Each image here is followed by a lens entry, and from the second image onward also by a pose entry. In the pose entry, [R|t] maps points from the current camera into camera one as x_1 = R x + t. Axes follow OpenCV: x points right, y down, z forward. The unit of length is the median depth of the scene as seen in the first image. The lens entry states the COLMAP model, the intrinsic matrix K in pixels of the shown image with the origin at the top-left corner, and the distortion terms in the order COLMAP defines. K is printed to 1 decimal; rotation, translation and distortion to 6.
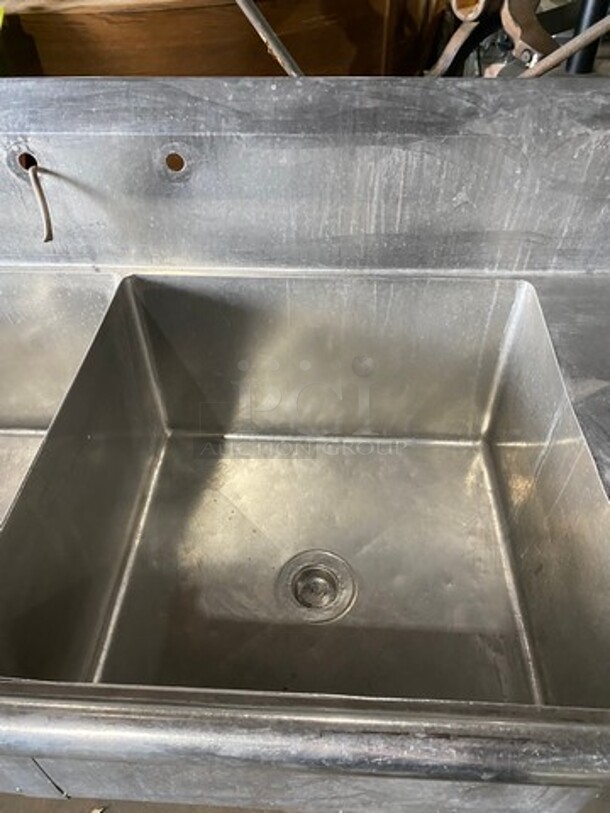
lens RADIAL K [[623.2, 0, 306.6], [0, 623.2, 403.2], [0, 0, 1]] dist [-0.004063, -0.004673]
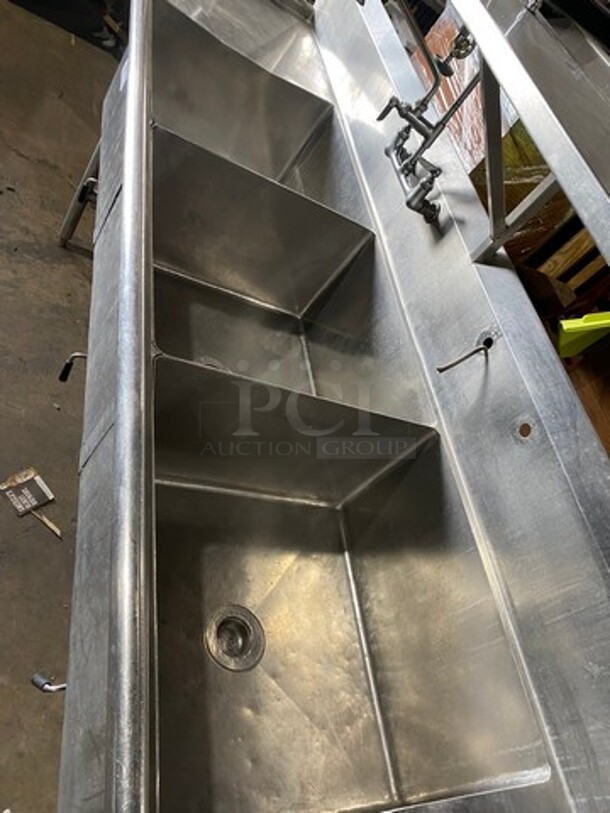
lens RADIAL K [[623.2, 0, 306.6], [0, 623.2, 403.2], [0, 0, 1]] dist [-0.004063, -0.004673]
pose [[0.183323, 0.826977, -0.531508, 0.329479], [-0.959907, 0.267220, 0.084688, -0.064999], [0.212064, 0.494673, 0.842809, -0.217717]]
